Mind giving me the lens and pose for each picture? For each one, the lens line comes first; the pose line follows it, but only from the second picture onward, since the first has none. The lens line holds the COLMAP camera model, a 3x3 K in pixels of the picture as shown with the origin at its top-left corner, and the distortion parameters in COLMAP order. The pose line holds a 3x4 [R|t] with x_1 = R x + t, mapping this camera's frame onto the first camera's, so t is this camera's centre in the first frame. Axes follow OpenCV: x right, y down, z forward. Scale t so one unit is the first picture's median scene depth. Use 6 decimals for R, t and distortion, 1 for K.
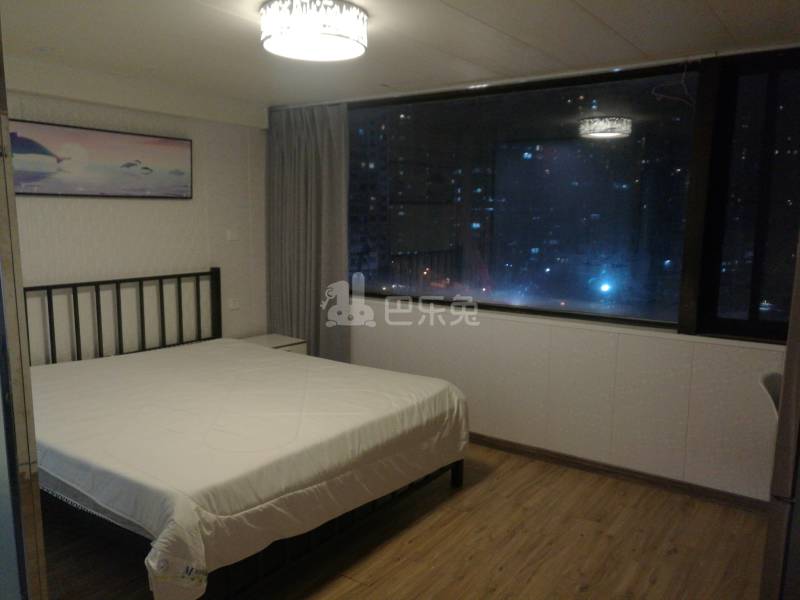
lens RADIAL K [[636.9, 0, 402.8], [0, 636.9, 311.5], [0, 0, 1]] dist [-0.030641, 0.088985]
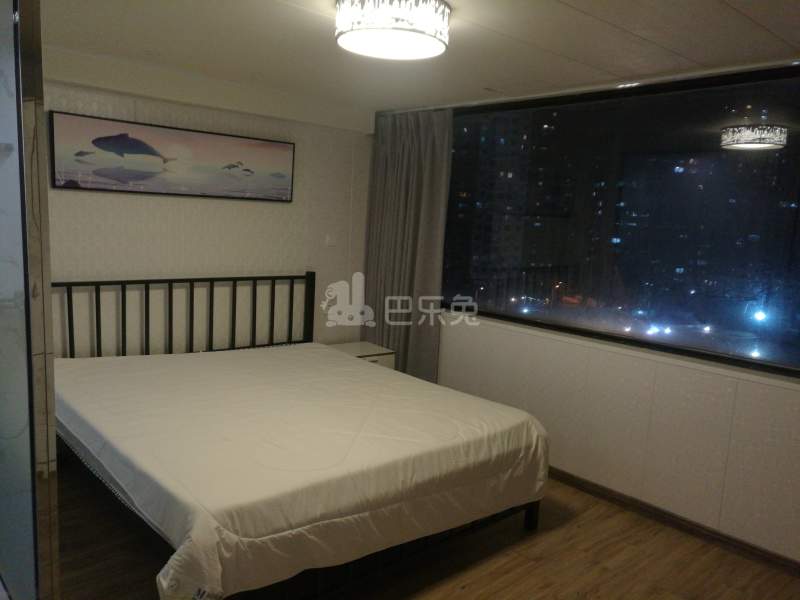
lens RADIAL K [[629.5, 0, 398.2], [0, 629.5, 315.3], [0, 0, 1]] dist [-0.027984, 0.092532]
pose [[0.974335, 0.076152, -0.211829, 0.065063], [-0.077124, 0.997015, 0.003682, -0.017811], [0.211477, 0.012750, 0.977300, 0.075988]]
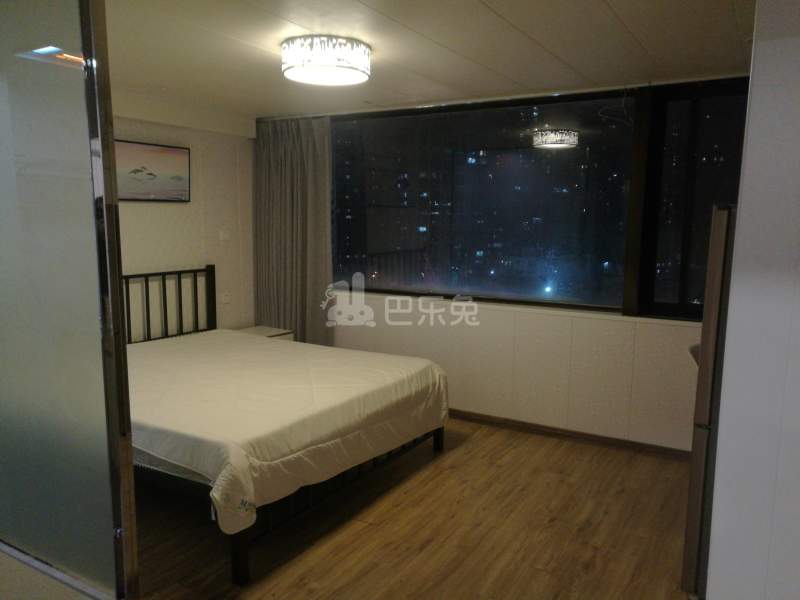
lens RADIAL K [[634.7, 0, 400.0], [0, 634.7, 312.6], [0, 0, 1]] dist [0.009366, 0.005302]
pose [[0.996641, -0.013074, 0.080842, -0.070976], [0.013419, 0.999903, -0.003719, 0.025618], [-0.080786, 0.004791, 0.996720, -0.139566]]
